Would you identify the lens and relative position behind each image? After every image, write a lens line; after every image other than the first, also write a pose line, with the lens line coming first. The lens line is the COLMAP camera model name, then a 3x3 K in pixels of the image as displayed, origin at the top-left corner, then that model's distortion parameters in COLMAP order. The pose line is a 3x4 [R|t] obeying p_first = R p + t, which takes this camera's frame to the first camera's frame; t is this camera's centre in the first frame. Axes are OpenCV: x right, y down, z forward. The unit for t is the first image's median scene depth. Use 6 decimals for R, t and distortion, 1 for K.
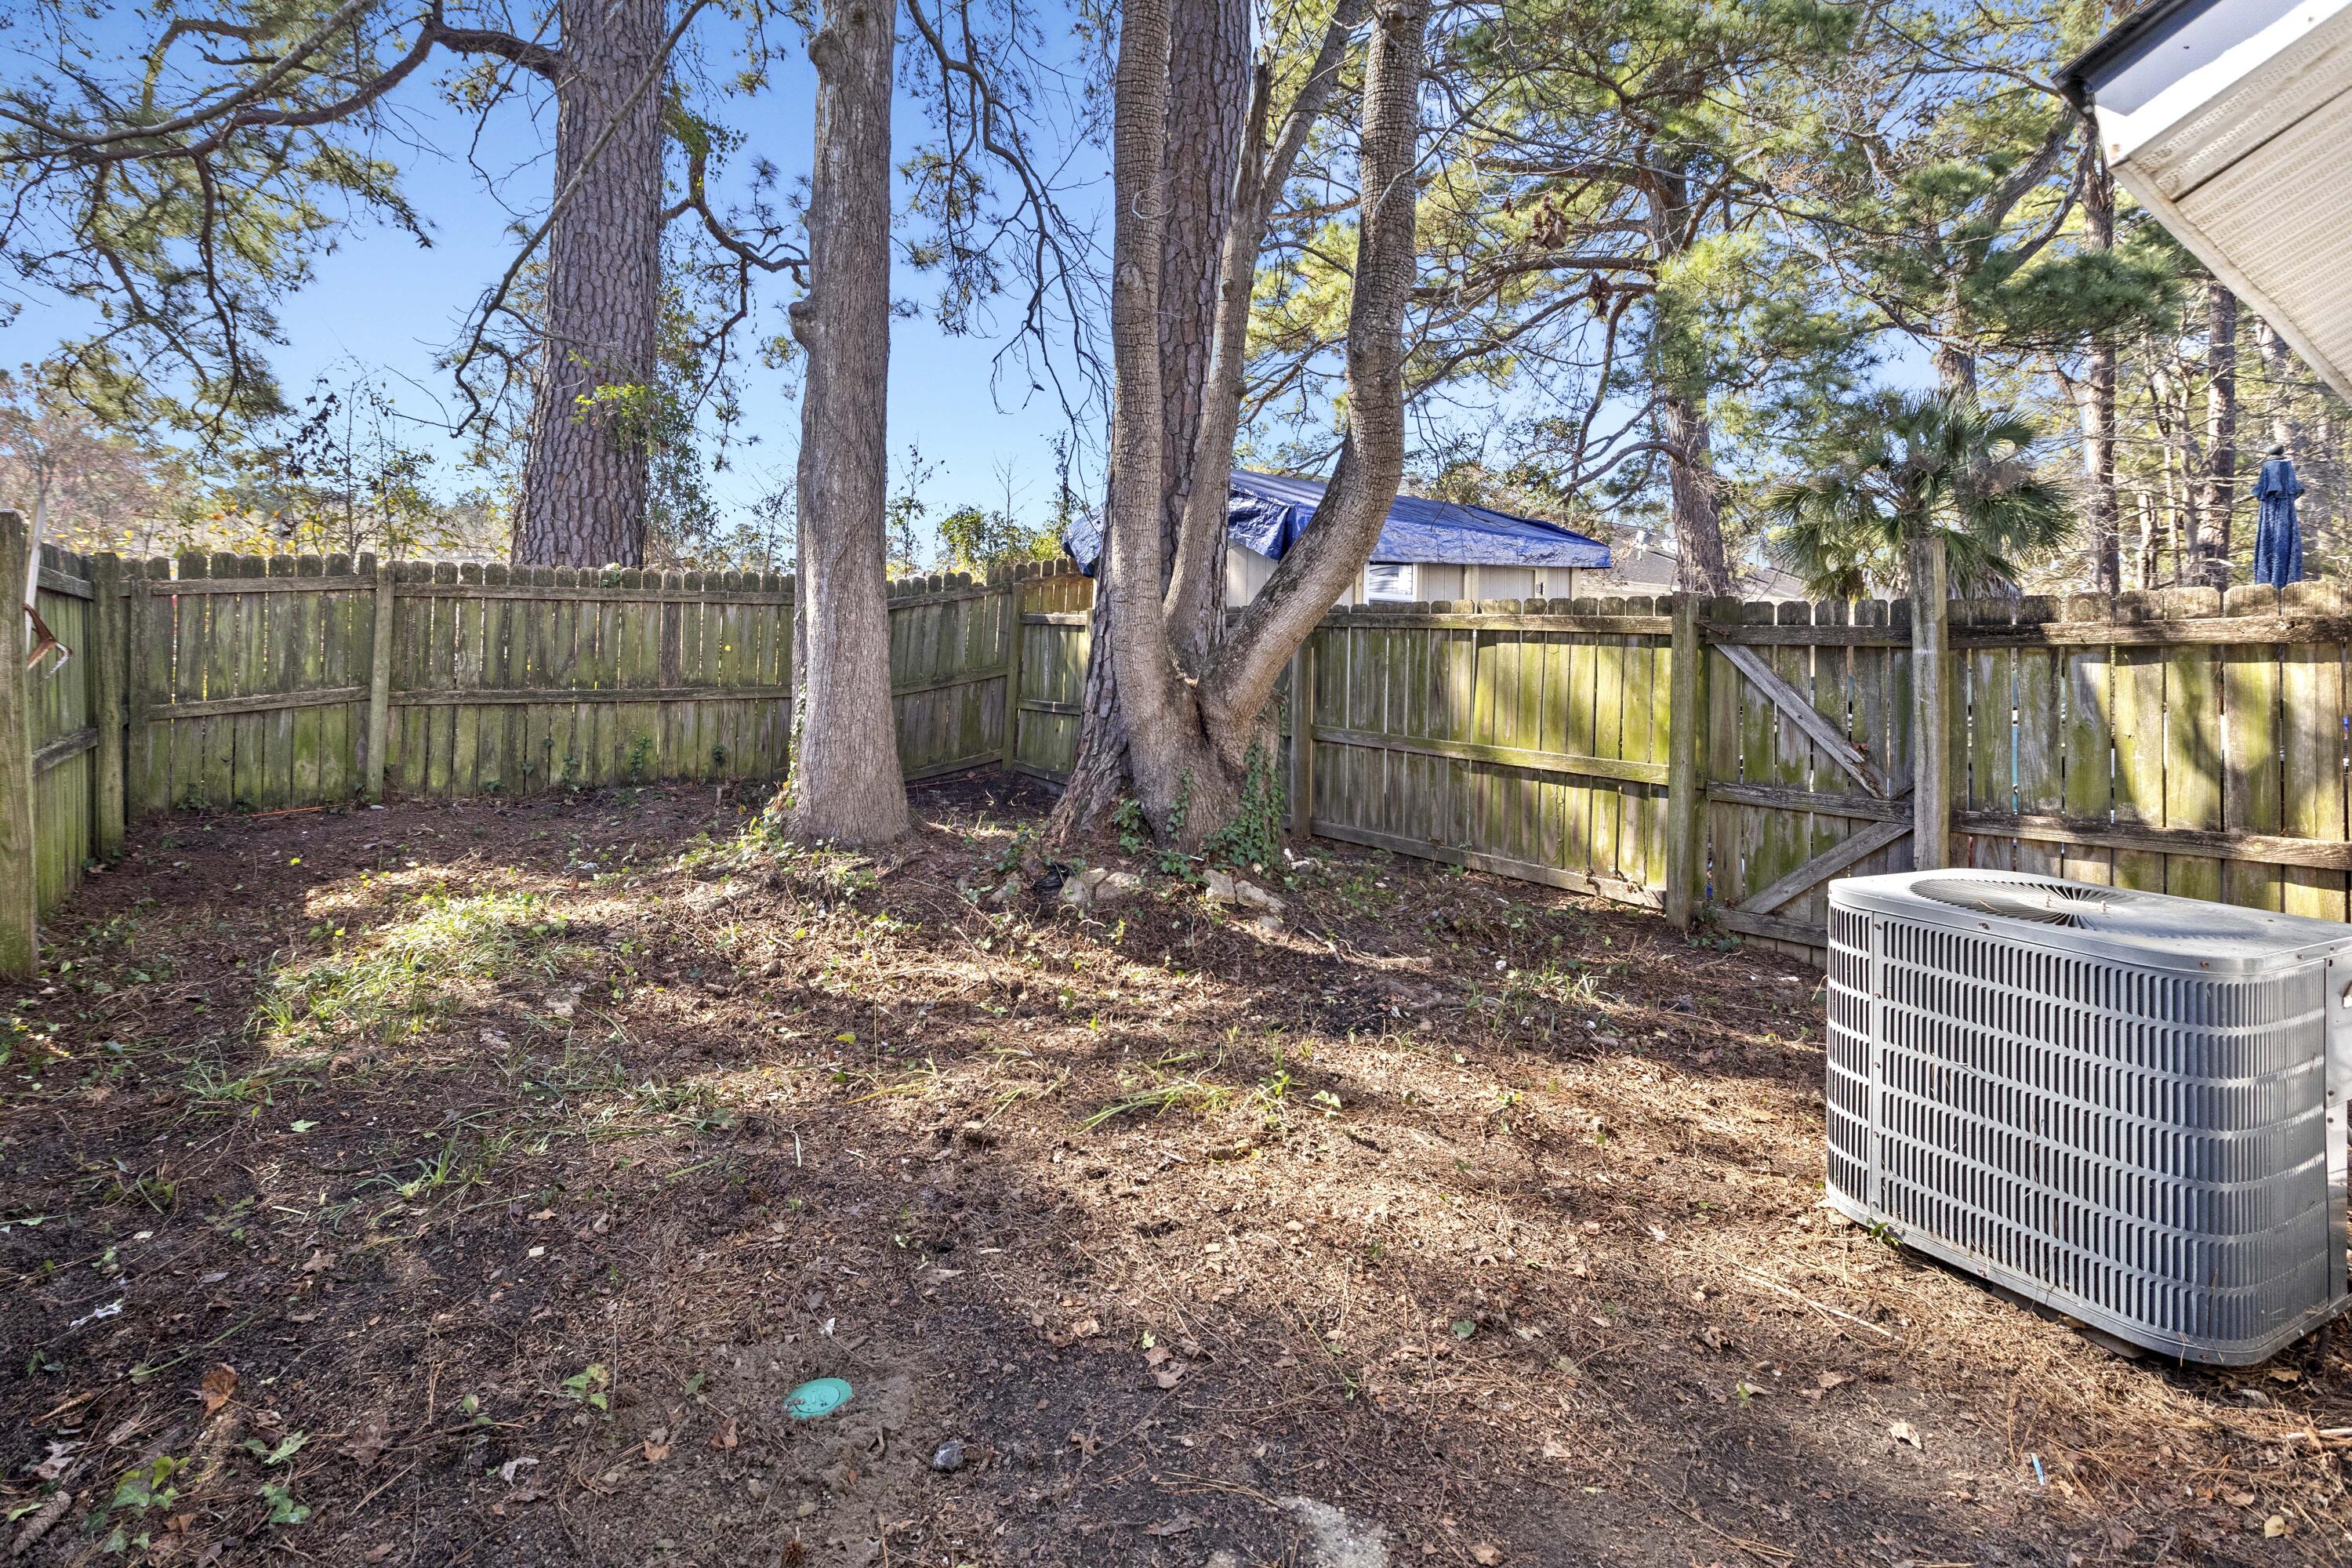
lens RADIAL K [[1176.6, 0, 1159.3], [0, 1176.6, 628.0], [0, 0, 1]] dist [0.001694, -0.000847]
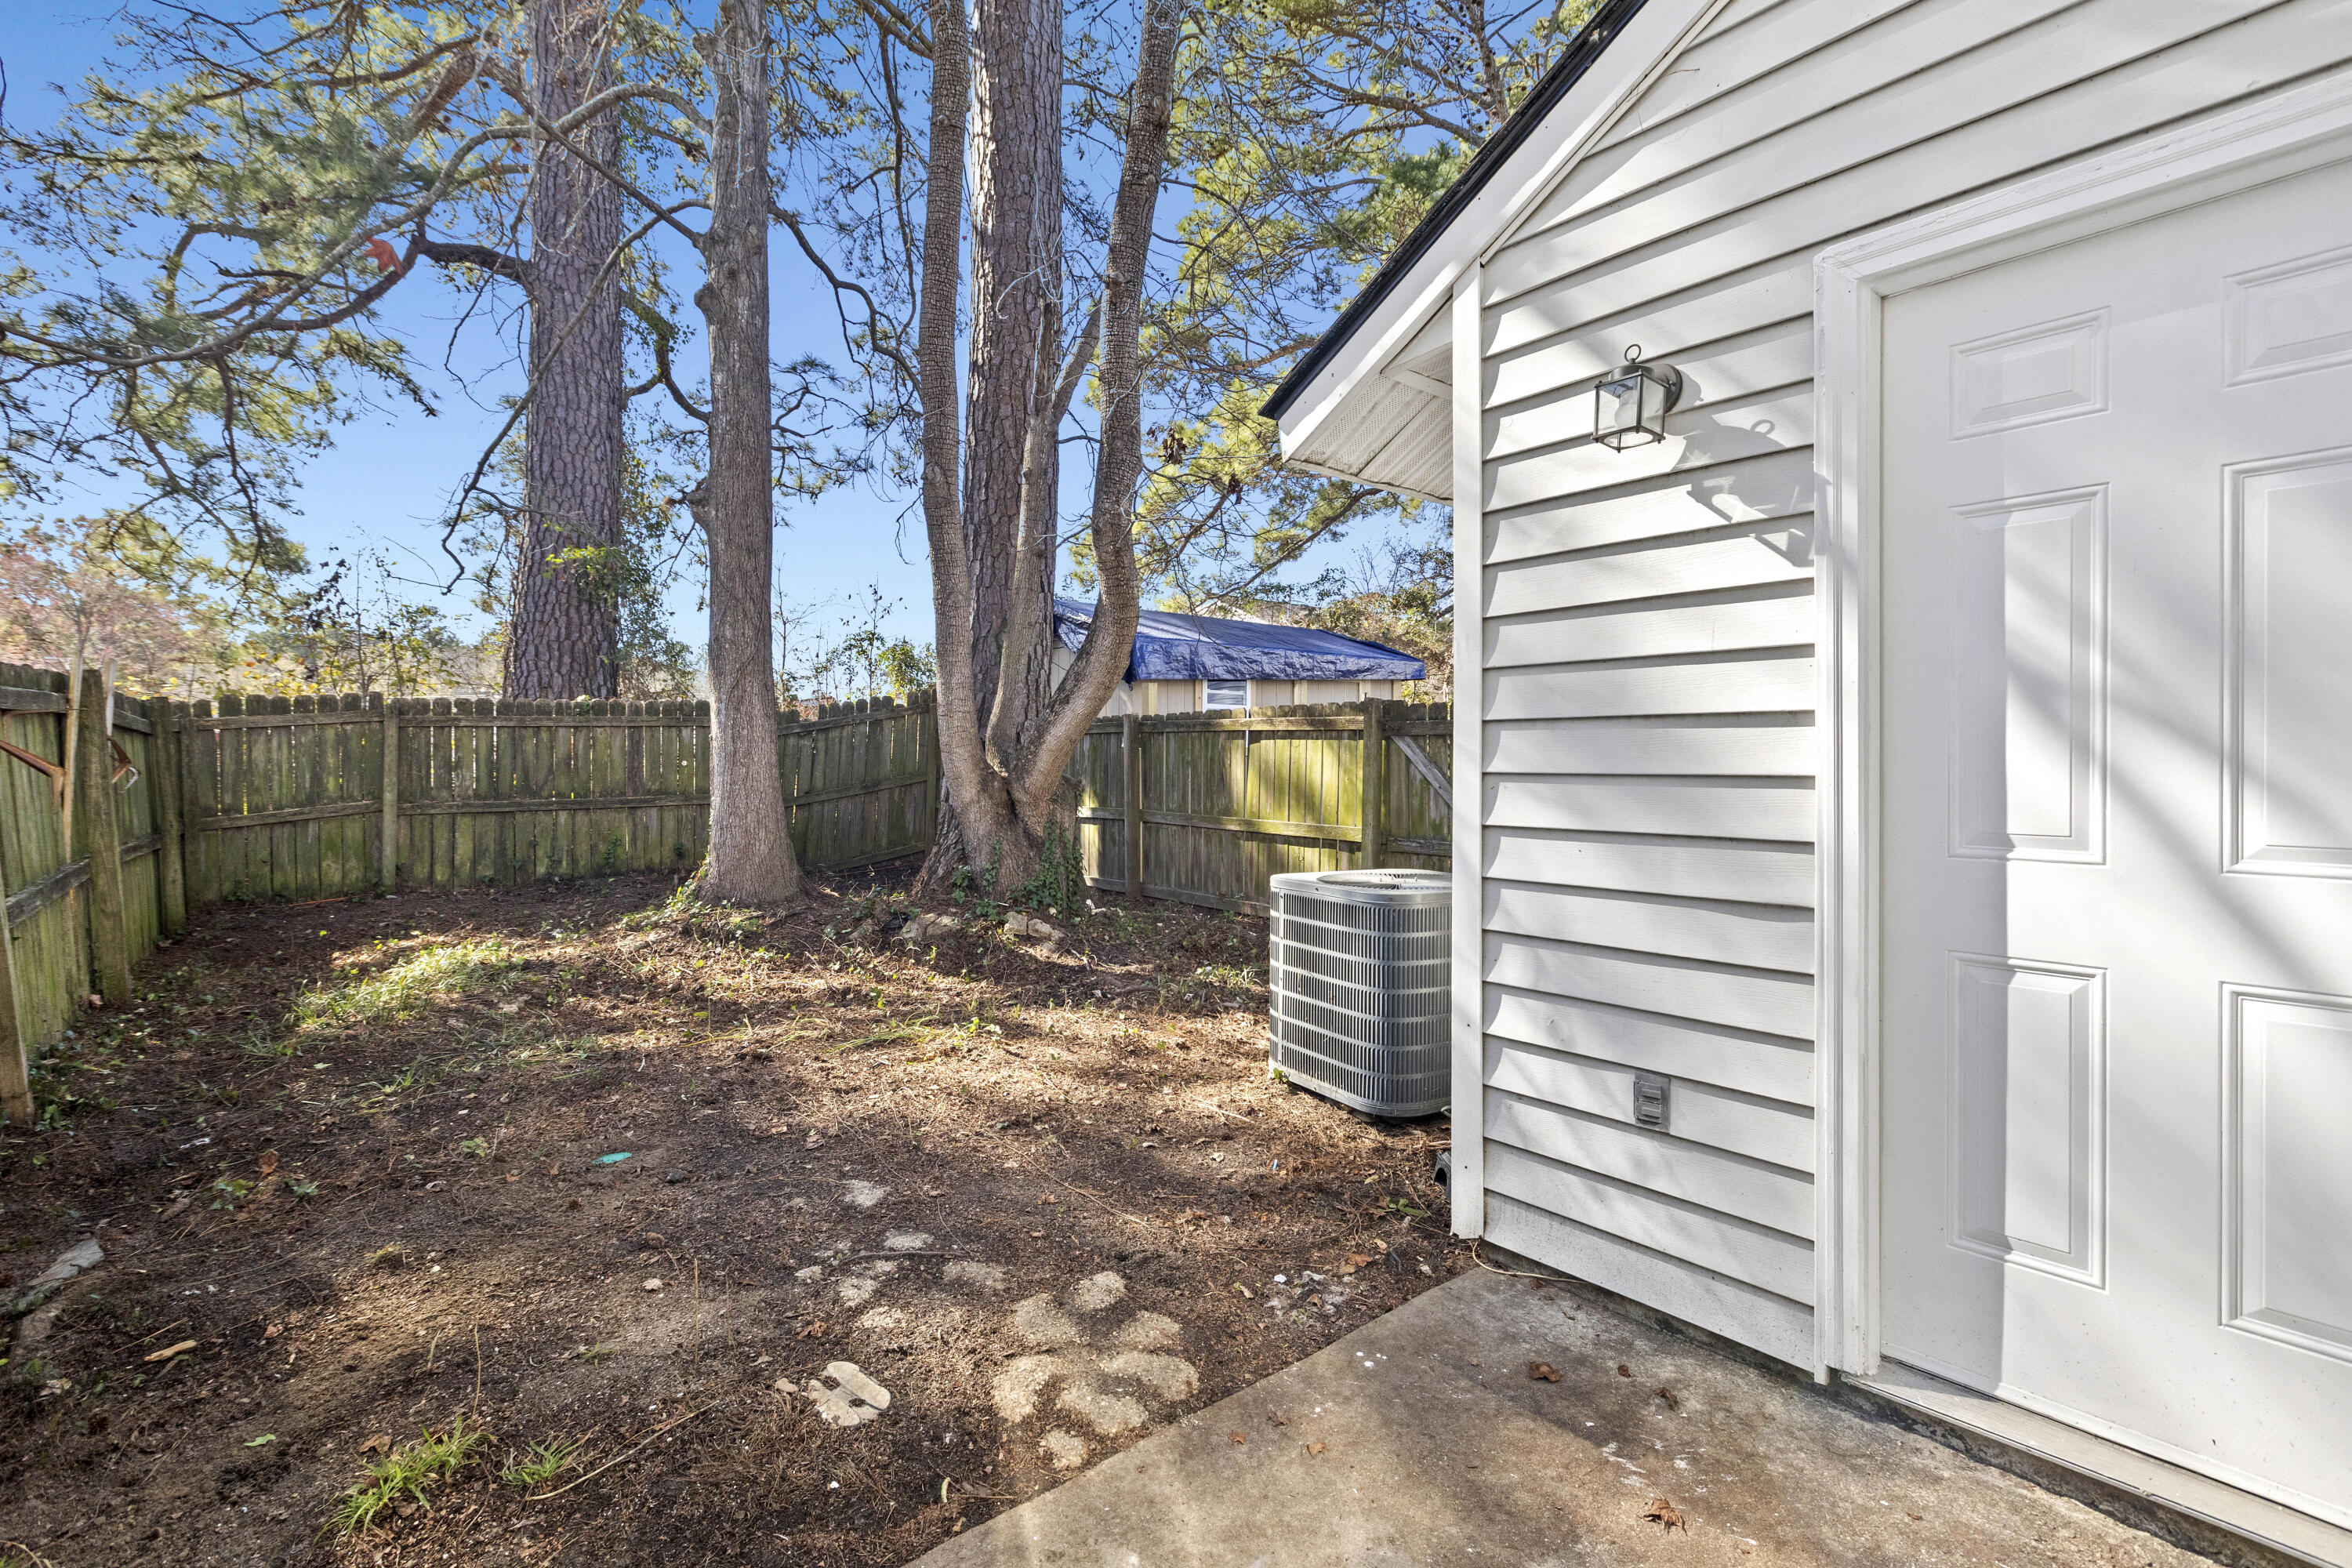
lens RADIAL K [[1084.1, 0, 1178.4], [0, 1084.1, 770.7], [0, 0, 1]] dist [0.003520, -0.002301]
pose [[0.999235, -0.026242, 0.029008, 0.170949], [0.025473, 0.999323, 0.026562, 0.012656], [-0.029686, -0.025803, 0.999226, -0.209440]]
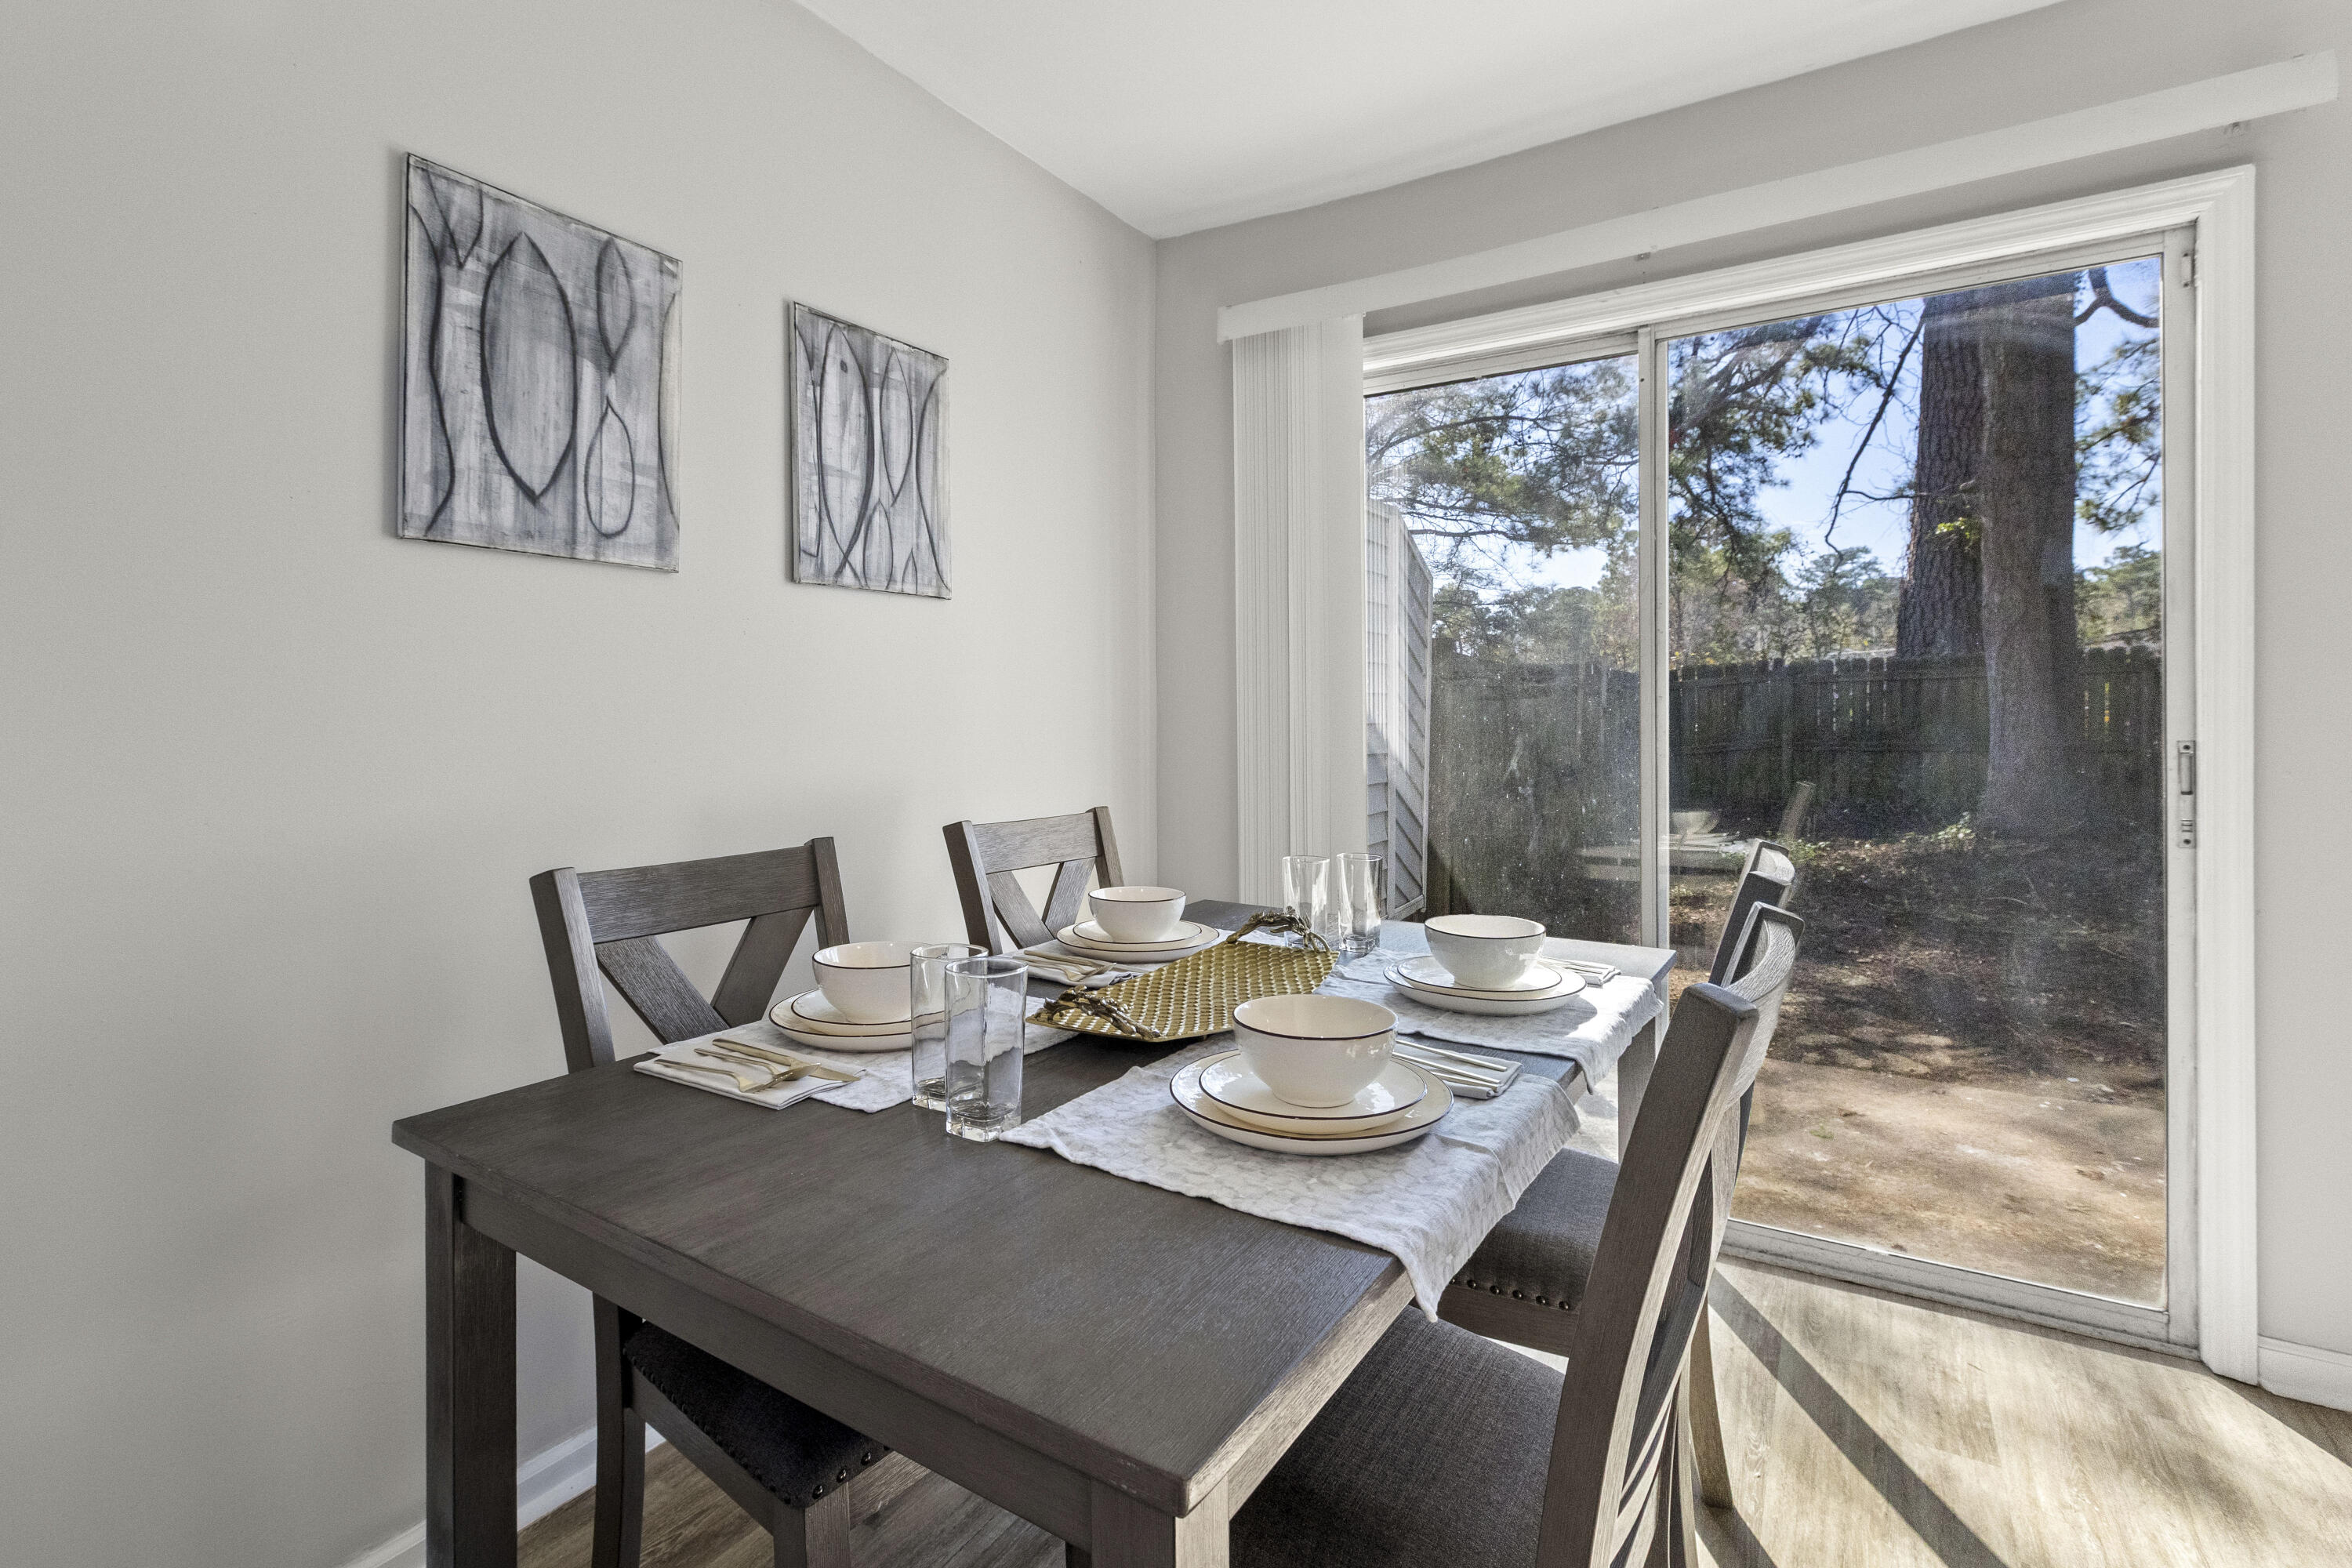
lens RADIAL K [[1084.1, 0, 1151.6], [0, 1084.1, 711.6], [0, 0, 1]] dist [0.003520, -0.002301]
pose [[0.346346, -0.032327, -0.937550, 0.581320], [0.034278, 0.999175, -0.021789, 0.017457], [0.937480, -0.024590, 0.347169, -0.454813]]
